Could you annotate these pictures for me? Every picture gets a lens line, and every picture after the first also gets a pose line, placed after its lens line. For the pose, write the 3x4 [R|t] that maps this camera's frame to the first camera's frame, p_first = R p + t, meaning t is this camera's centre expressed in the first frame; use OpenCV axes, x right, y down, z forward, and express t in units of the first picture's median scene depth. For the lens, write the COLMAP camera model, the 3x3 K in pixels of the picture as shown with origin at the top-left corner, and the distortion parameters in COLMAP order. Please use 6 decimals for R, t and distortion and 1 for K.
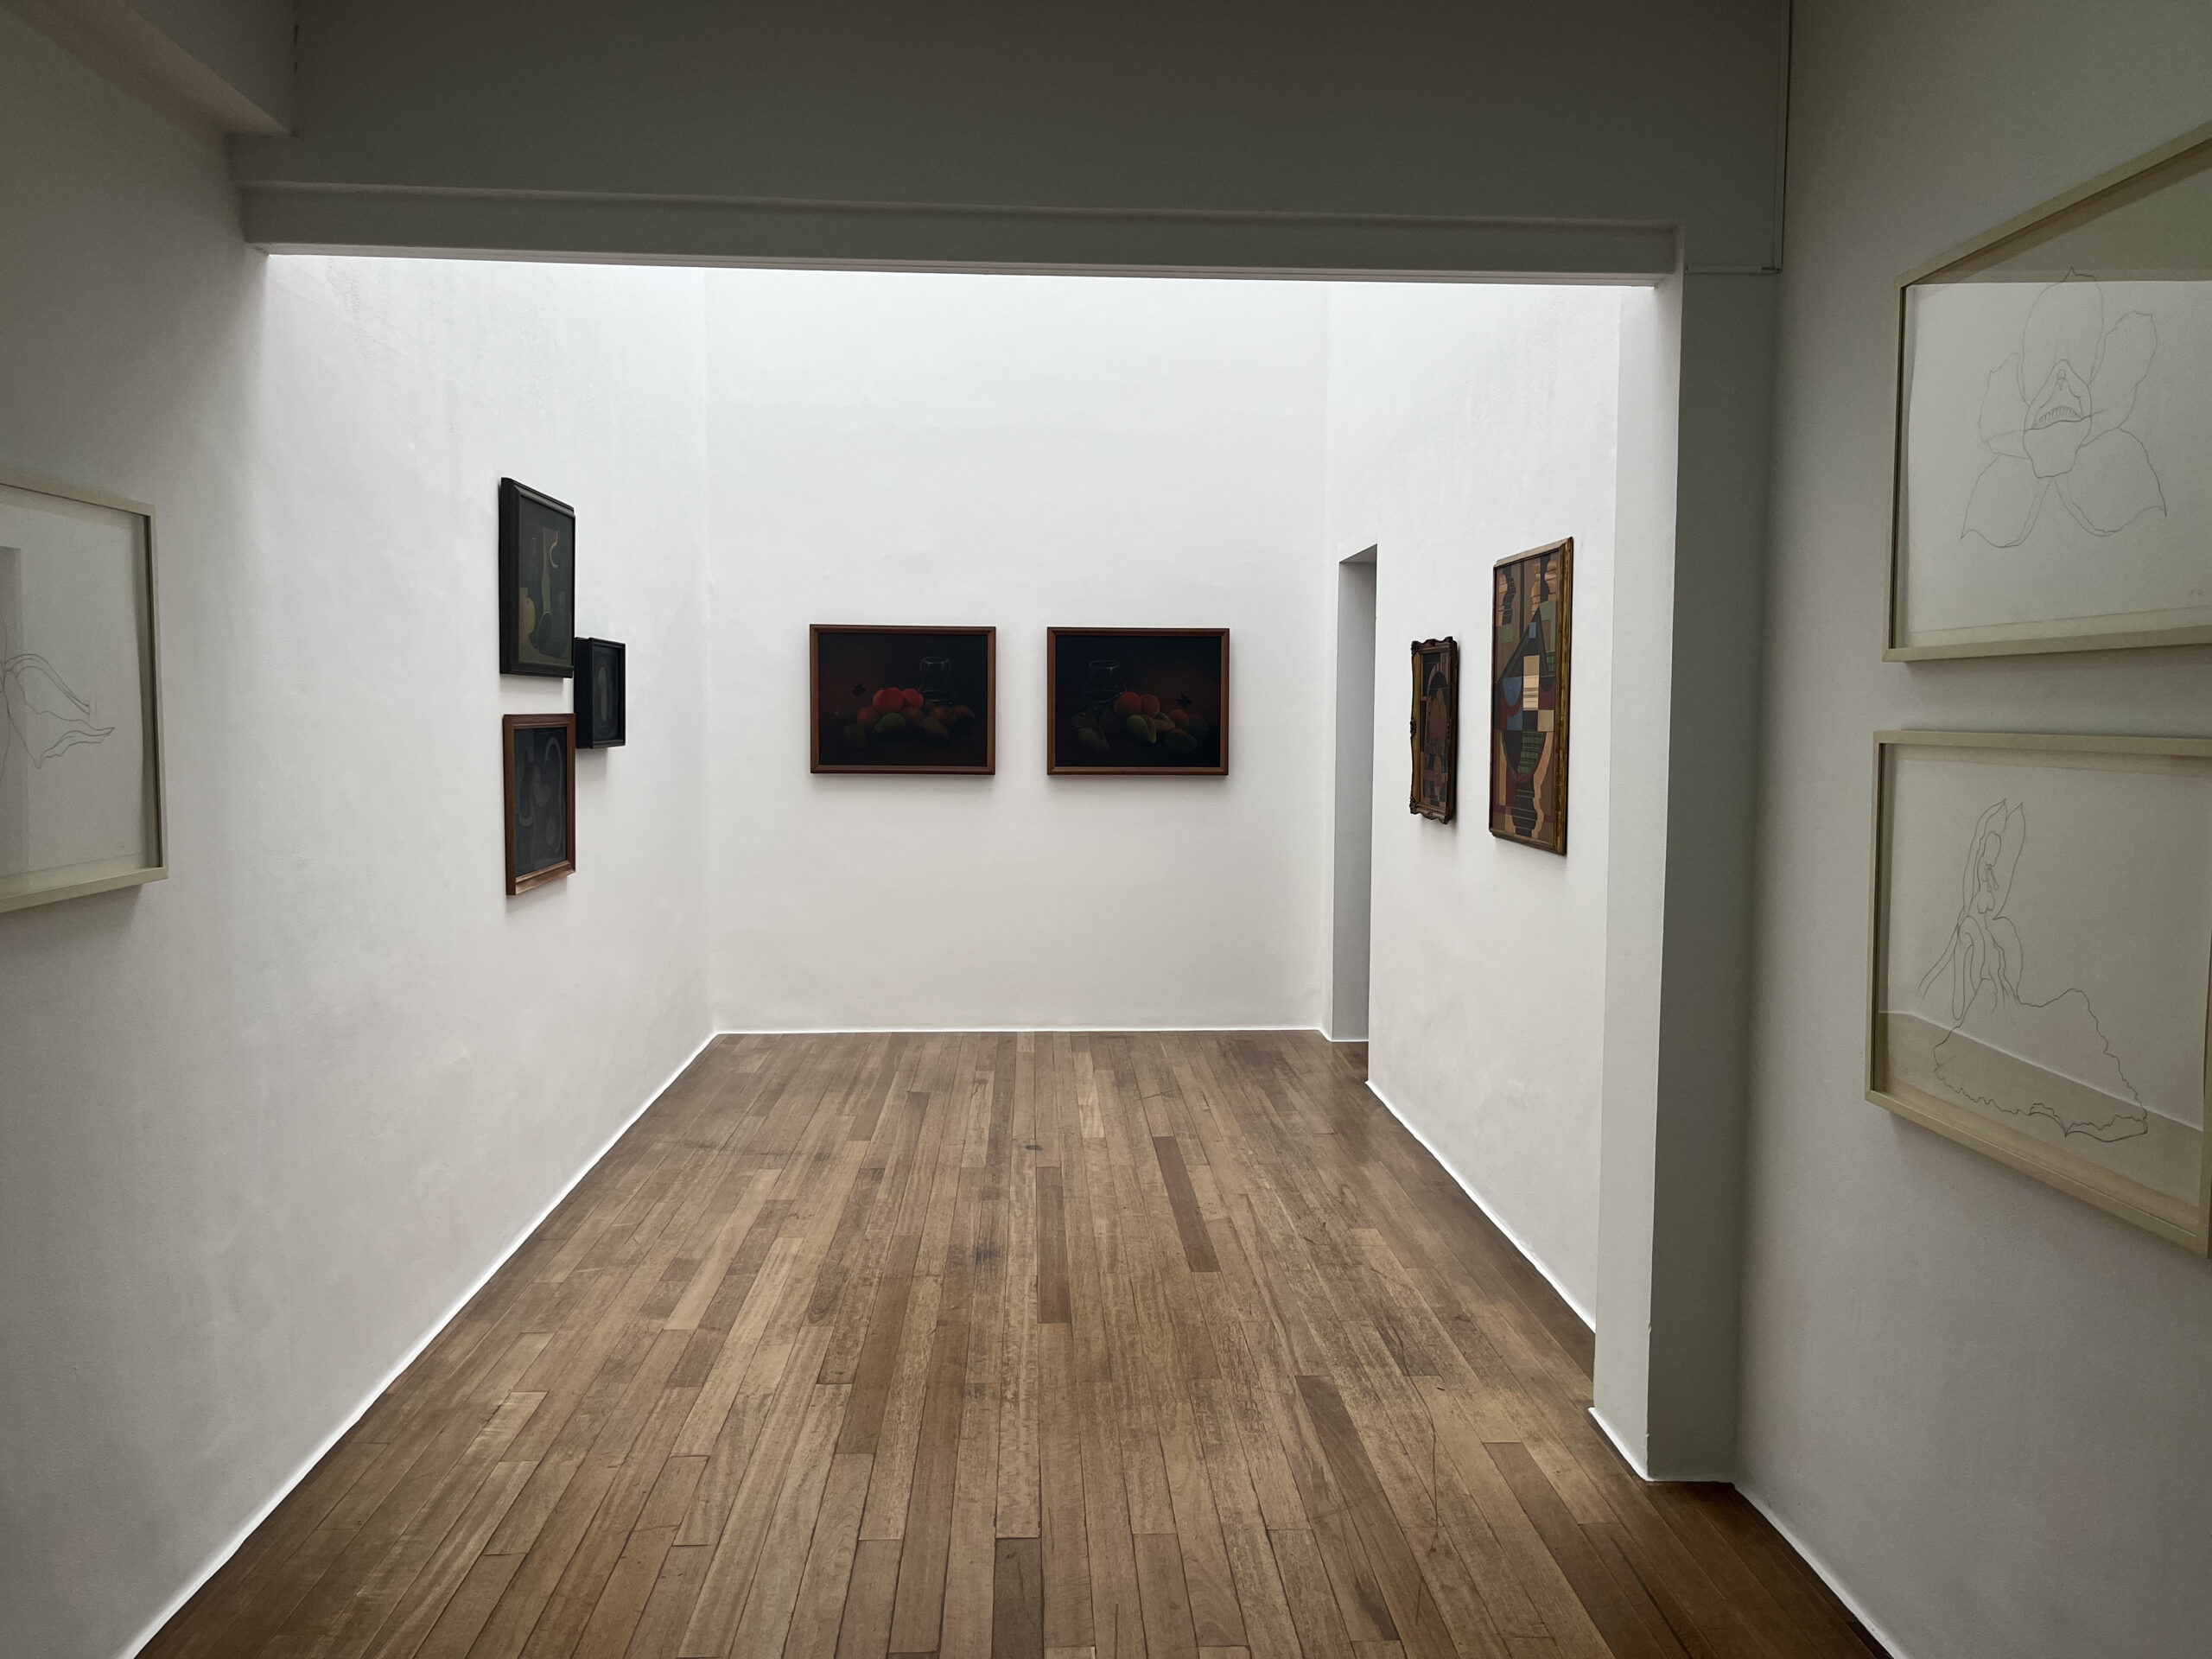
lens RADIAL K [[1676.4, 0, 1101.7], [0, 1676.4, 825.5], [0, 0, 1]] dist [0.053297, -0.080913]
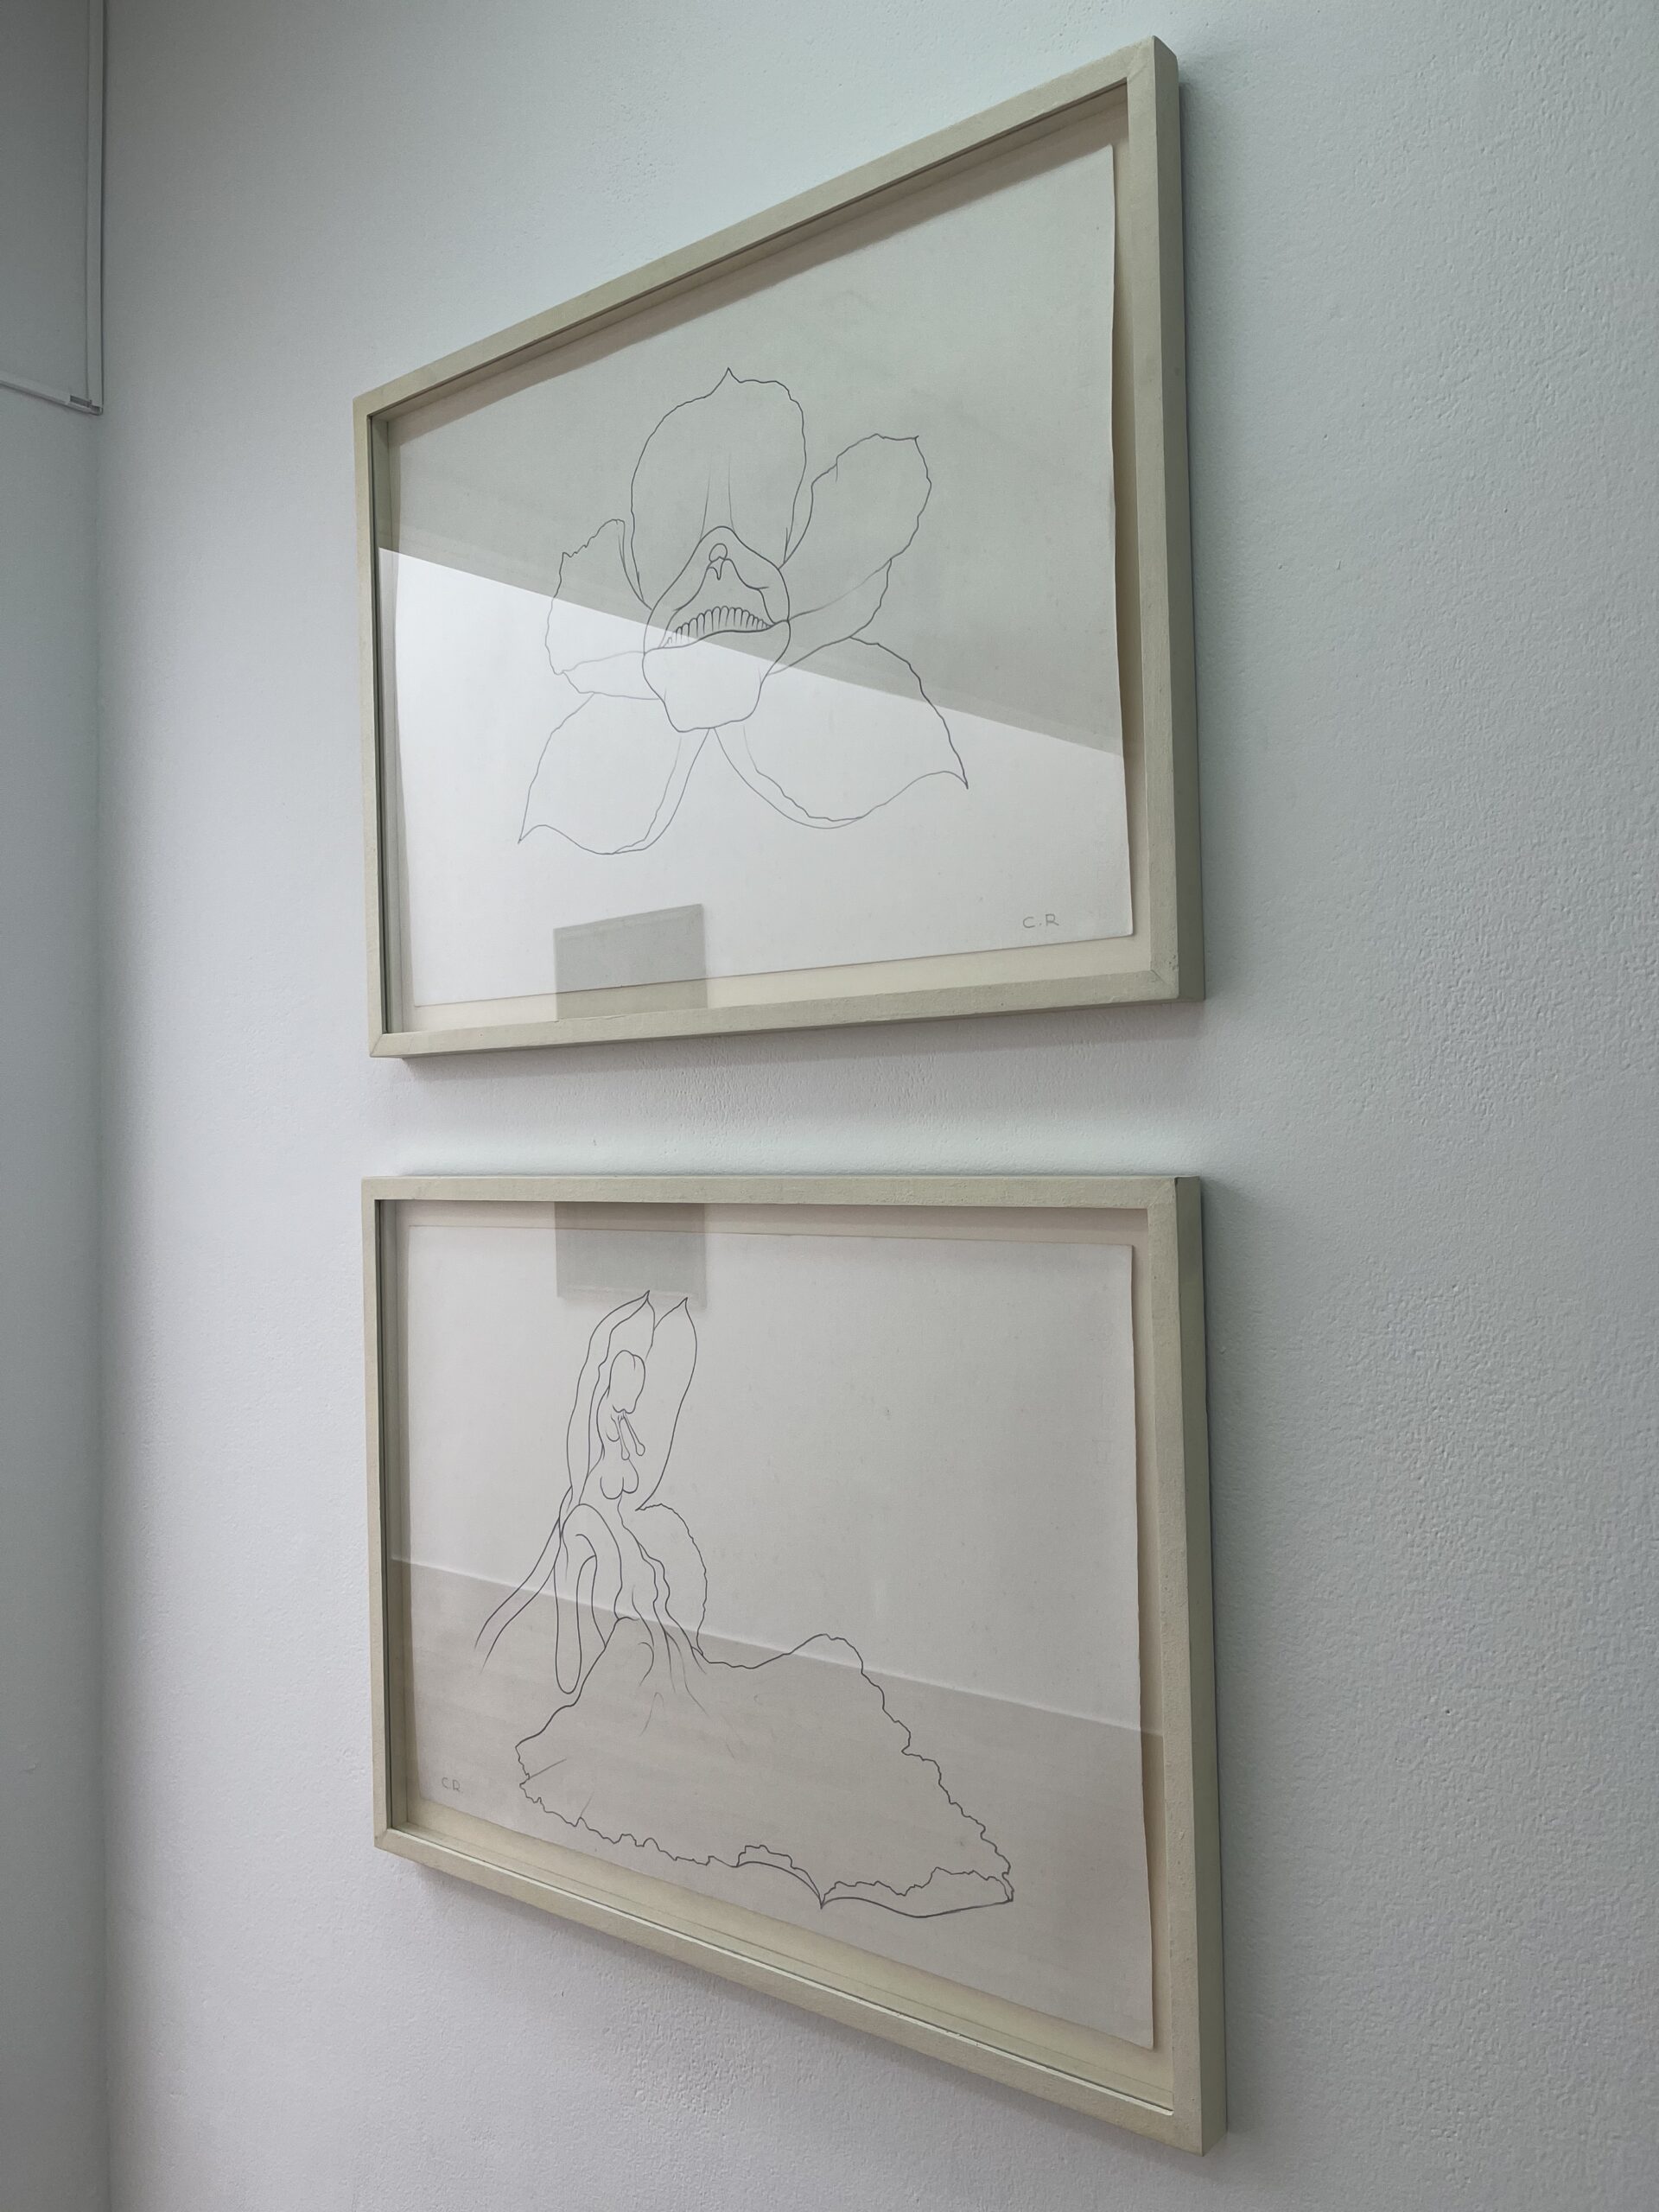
lens RADIAL K [[1676.4, 0, 823.4], [0, 1676.4, 1128.5], [0, 0, 1]] dist [0.053297, -0.080913]
pose [[0.641791, -0.003945, 0.766869, 0.137181], [0.069199, 0.996205, -0.052787, -0.035299], [-0.763751, 0.086945, 0.639629, 0.570819]]
